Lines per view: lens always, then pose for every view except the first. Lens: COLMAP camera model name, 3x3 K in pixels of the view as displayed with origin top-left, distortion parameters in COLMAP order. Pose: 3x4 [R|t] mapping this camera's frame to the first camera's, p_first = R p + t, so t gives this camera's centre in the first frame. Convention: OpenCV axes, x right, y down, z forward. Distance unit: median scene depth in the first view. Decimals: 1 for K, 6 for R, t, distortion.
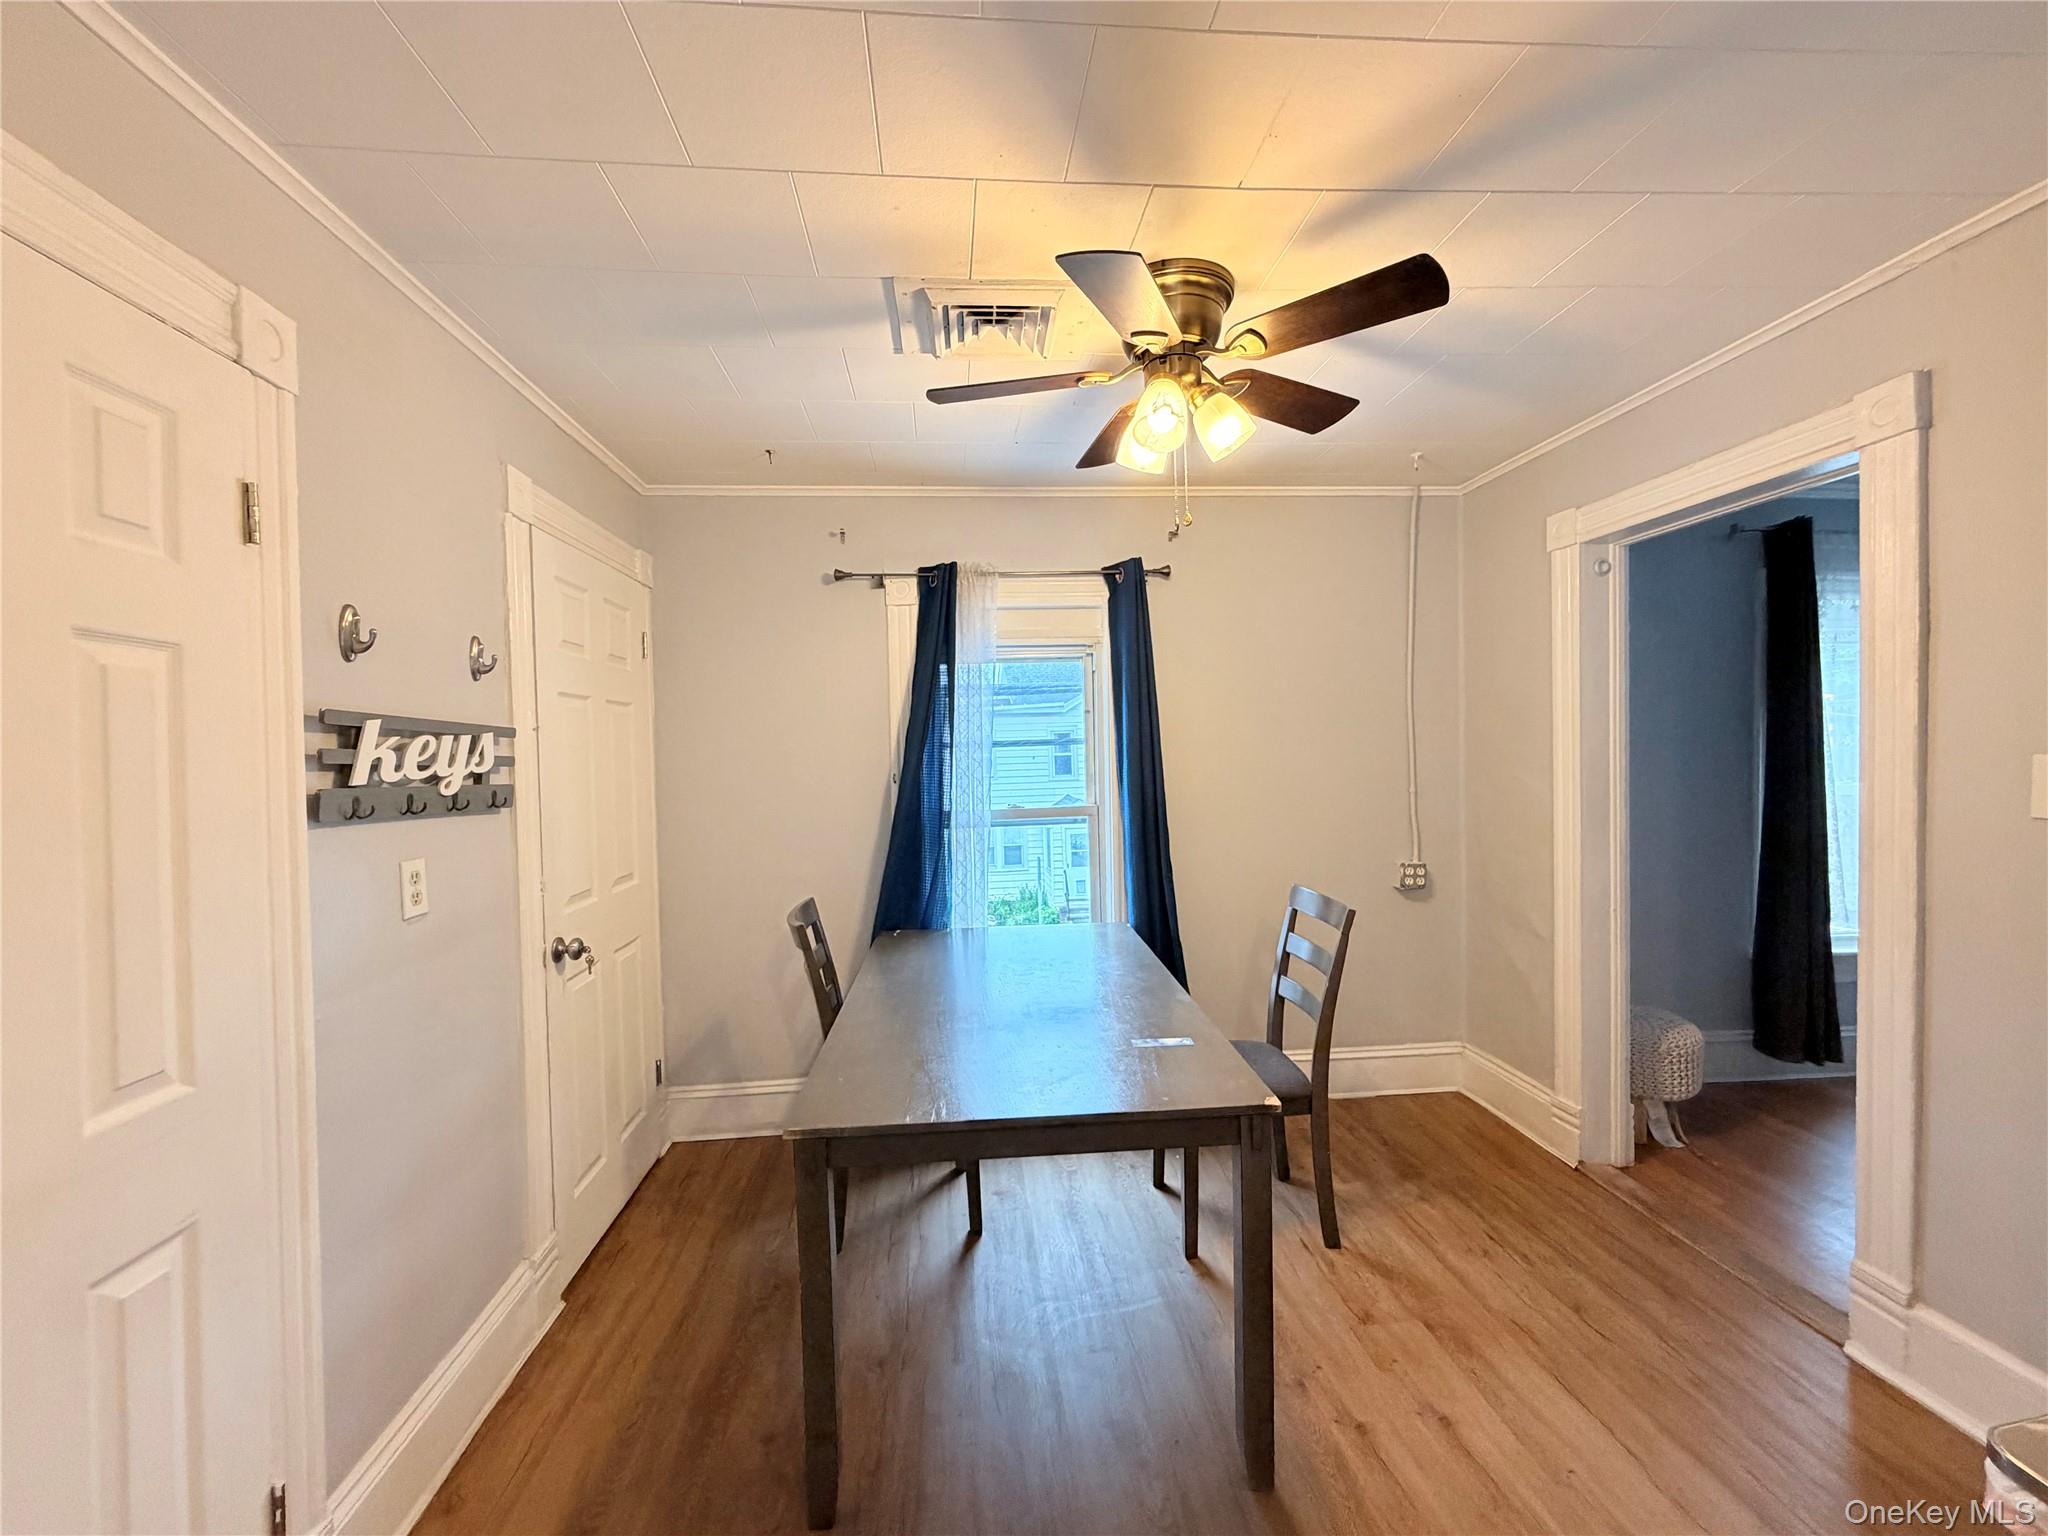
lens RADIAL K [[817.8, 0, 1023.7], [0, 817.8, 771.4], [0, 0, 1]] dist [0.003391, -0.000074]
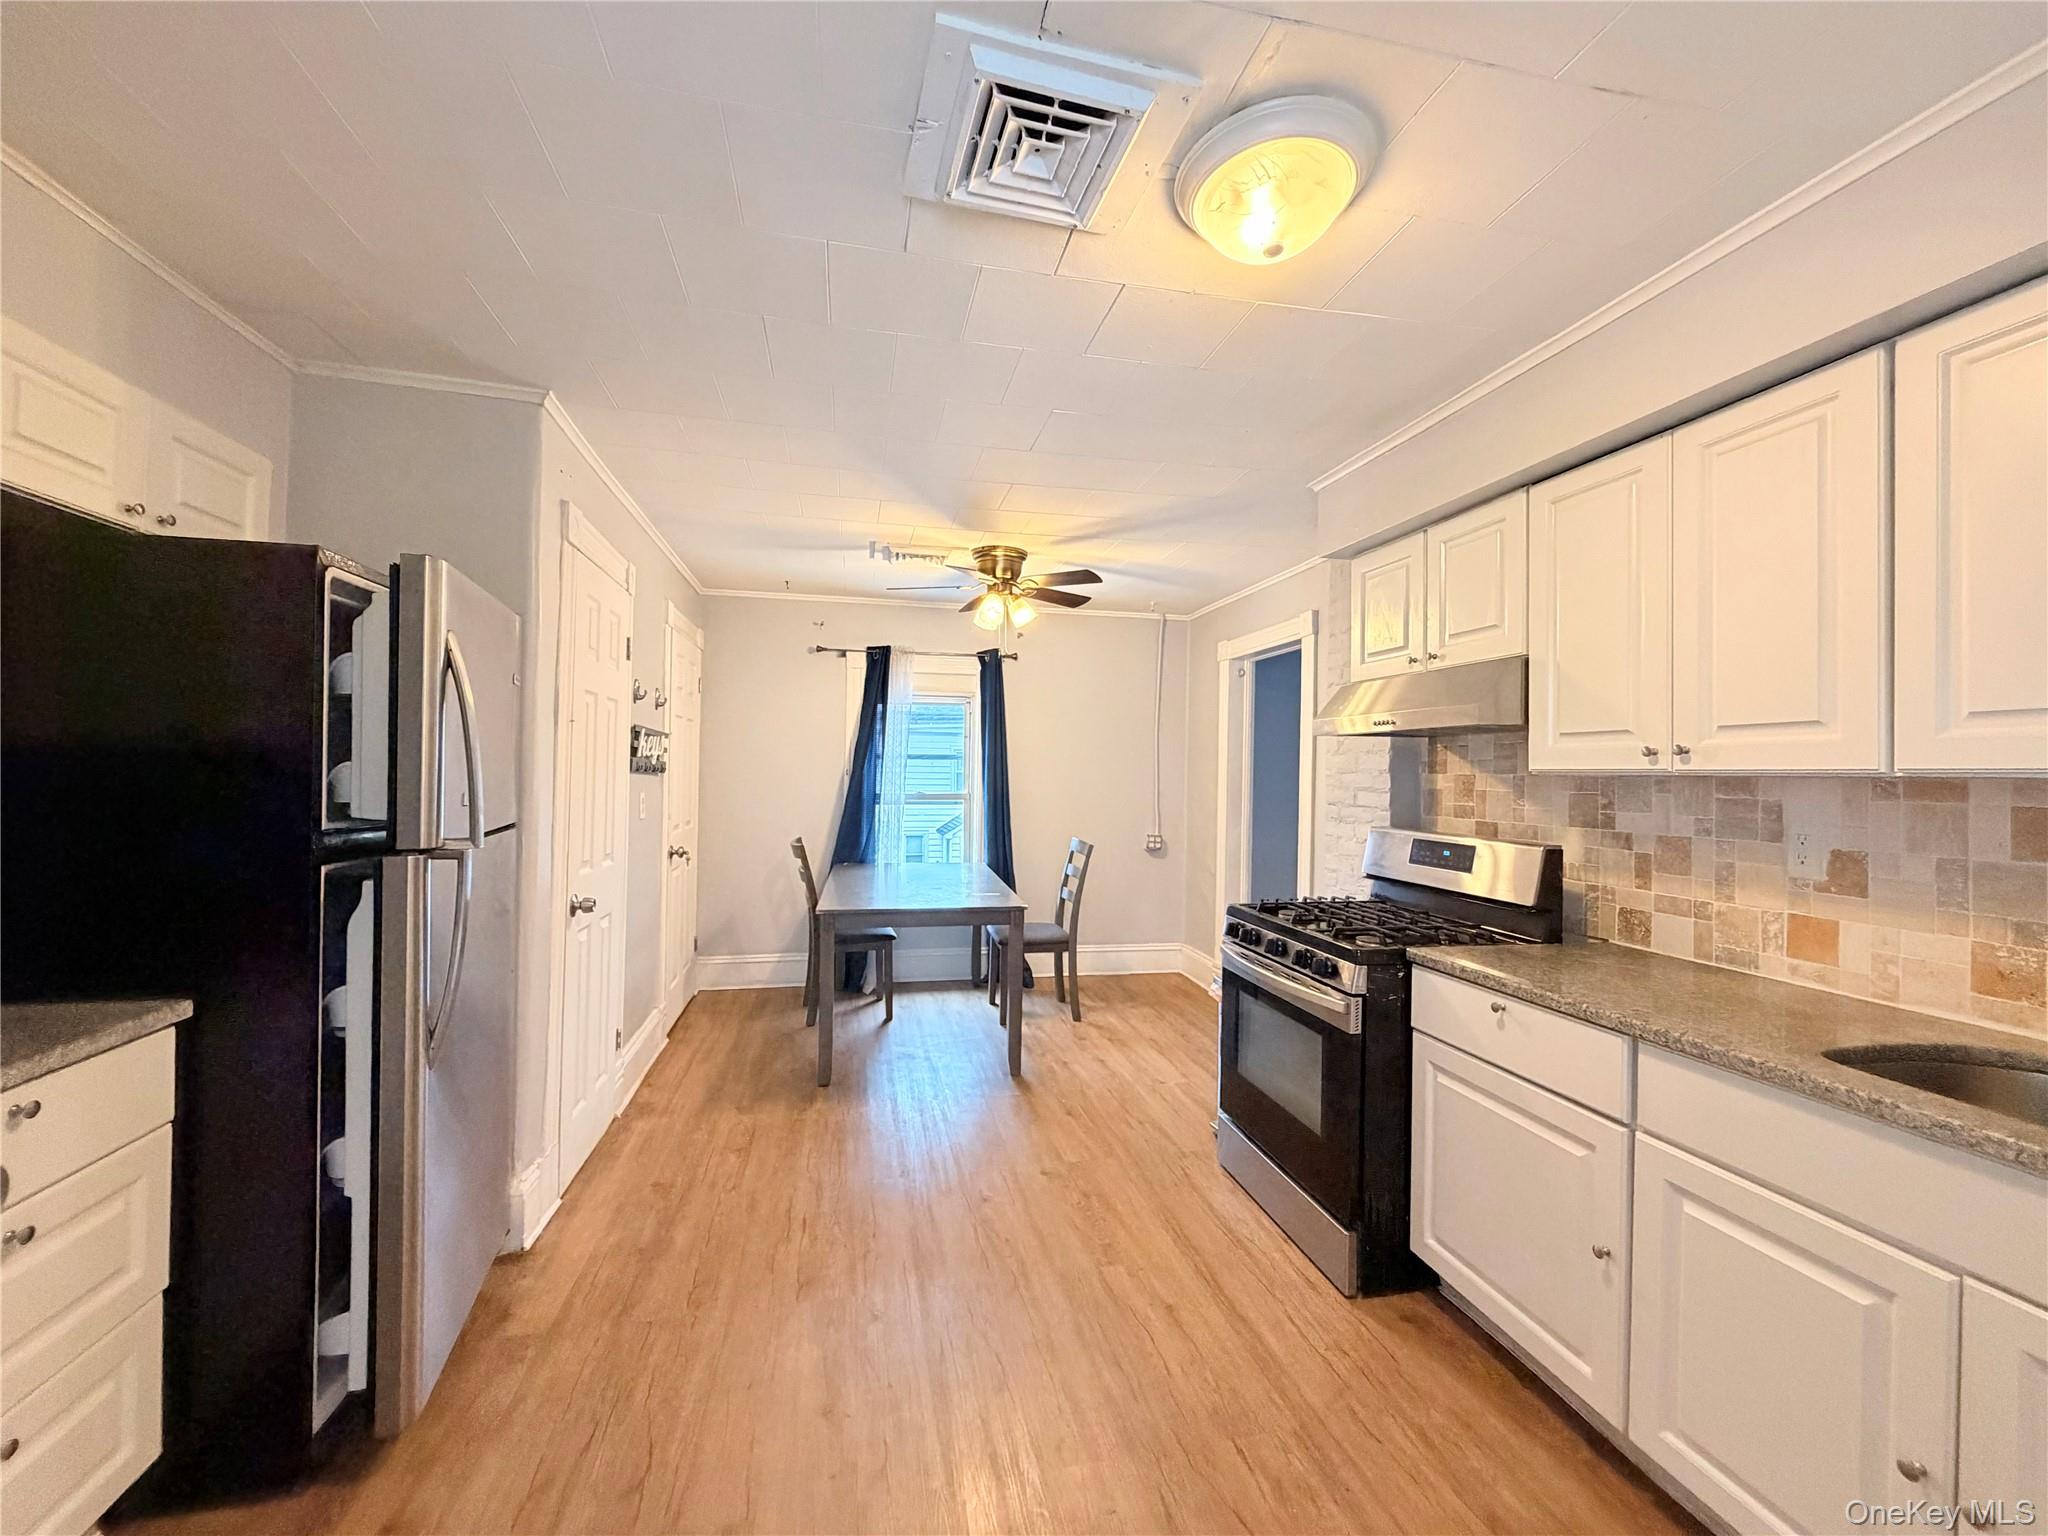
lens RADIAL K [[817.8, 0, 1008.7], [0, 817.8, 771.4], [0, 0, 1]] dist [0.003391, -0.000074]
pose [[0.994304, 0.039775, 0.098879, 0.003676], [-0.037335, 0.998954, -0.026411, 0.044281], [-0.099826, 0.022569, 0.994749, -0.780455]]
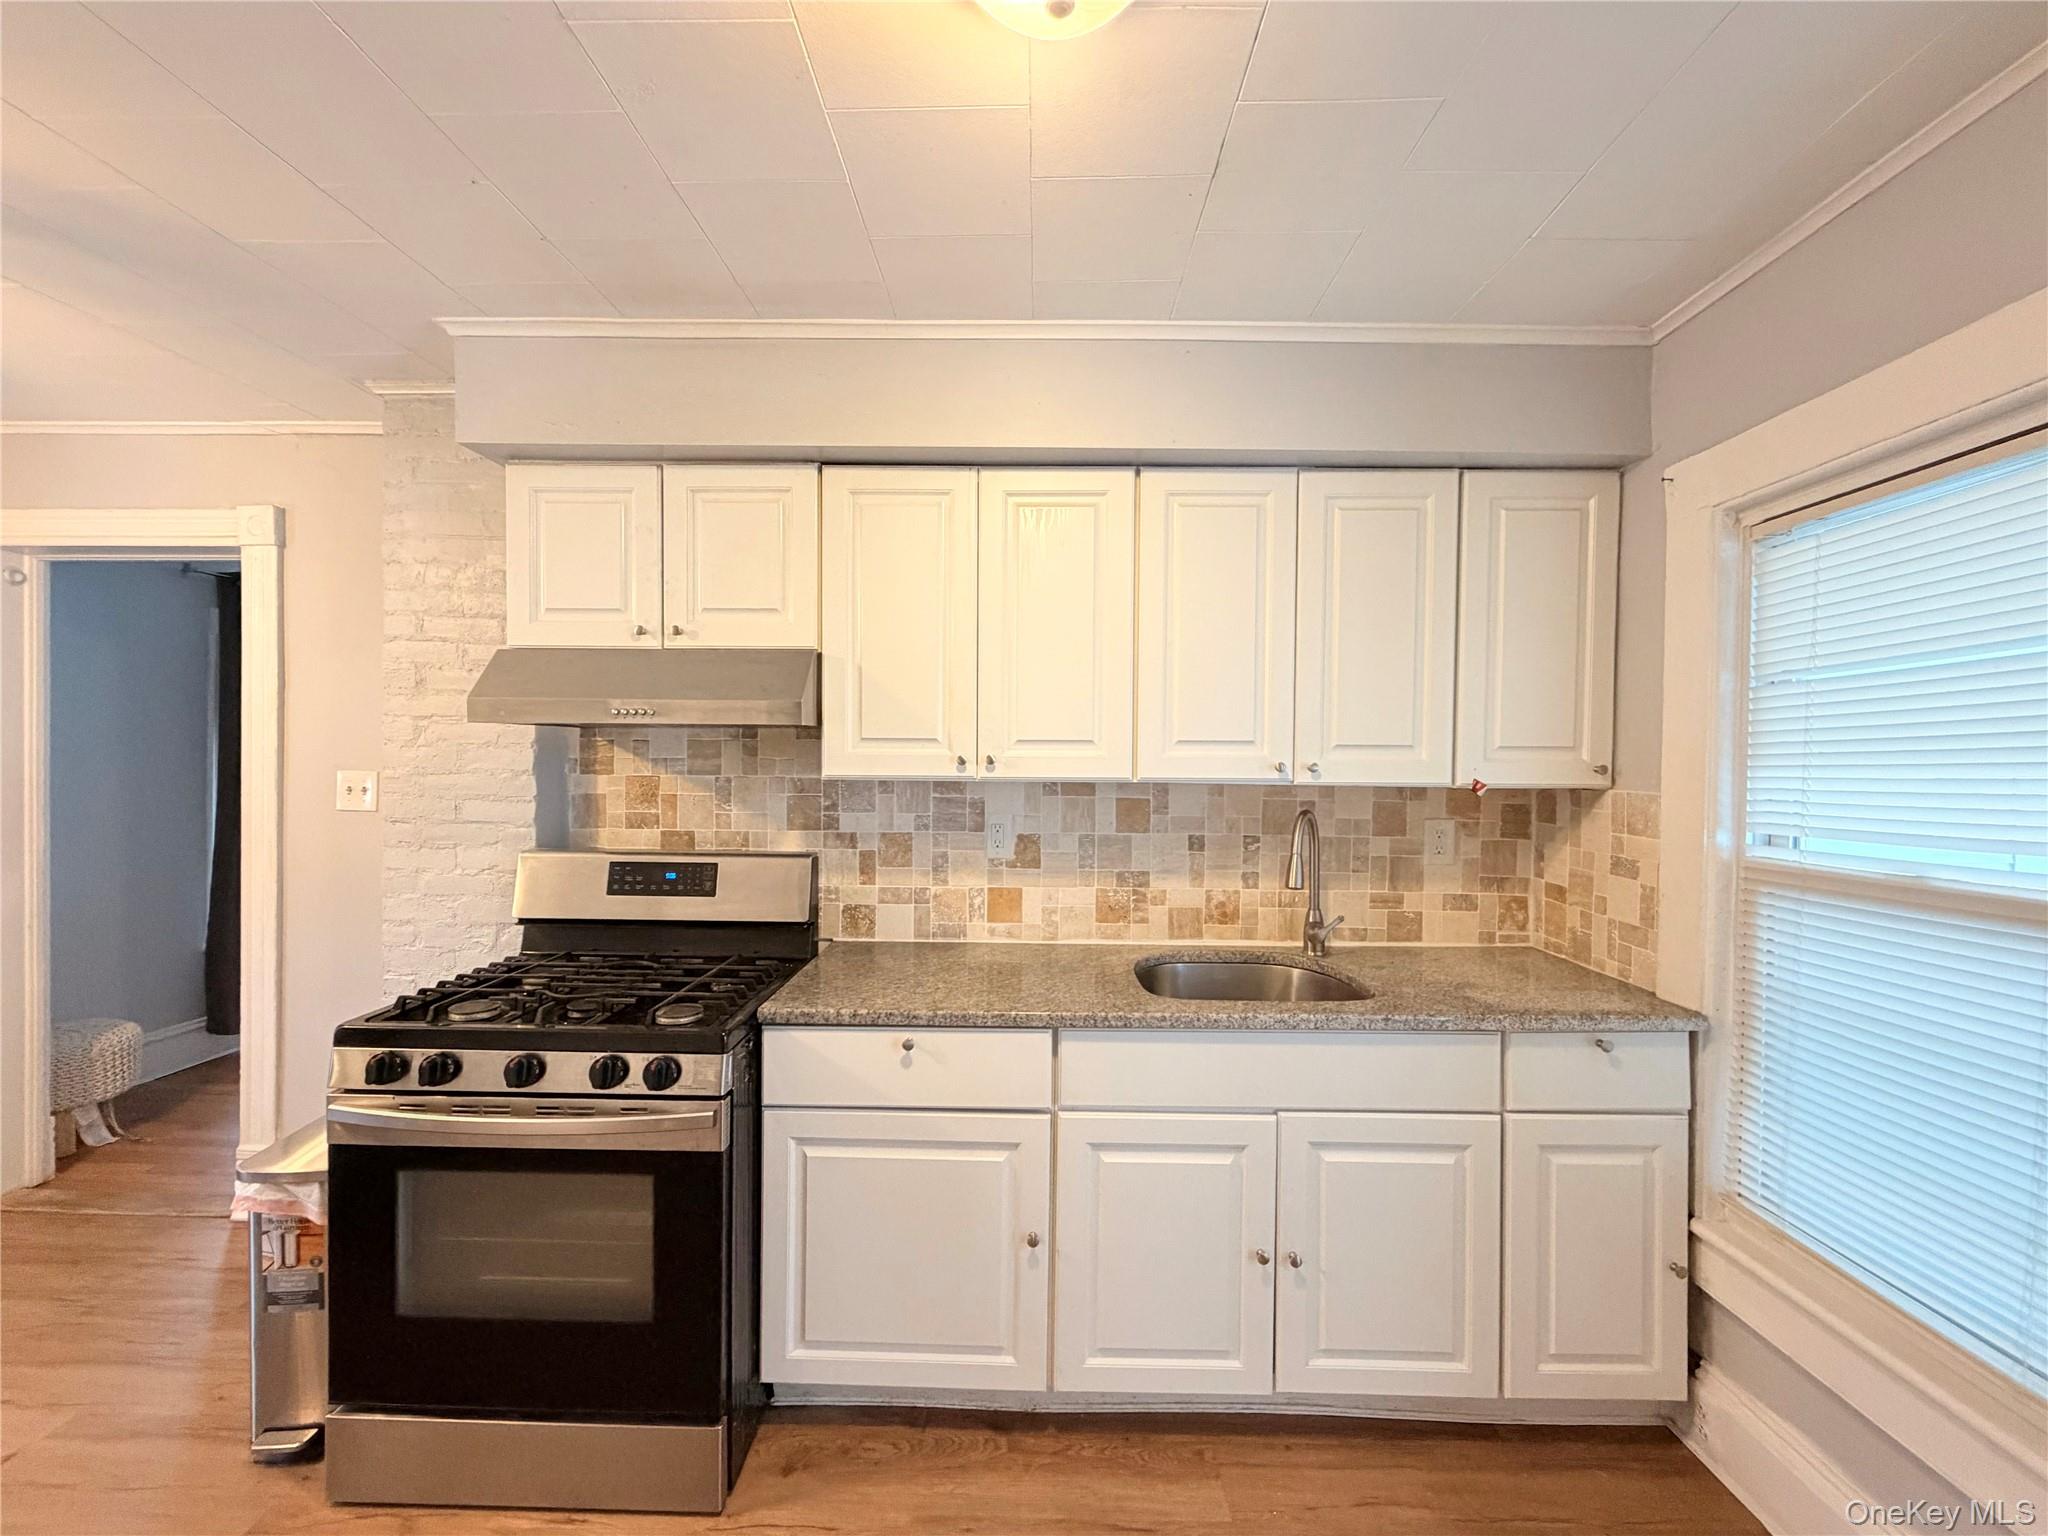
lens RADIAL K [[817.8, 0, 1017.2], [0, 817.8, 772.4], [0, 0, 1]] dist [0.003391, -0.000074]
pose [[0.118348, 0.011611, 0.992904, -0.122501], [0.011407, 0.999850, -0.013052, 0.011413], [-0.992907, 0.012871, 0.118198, -0.296857]]
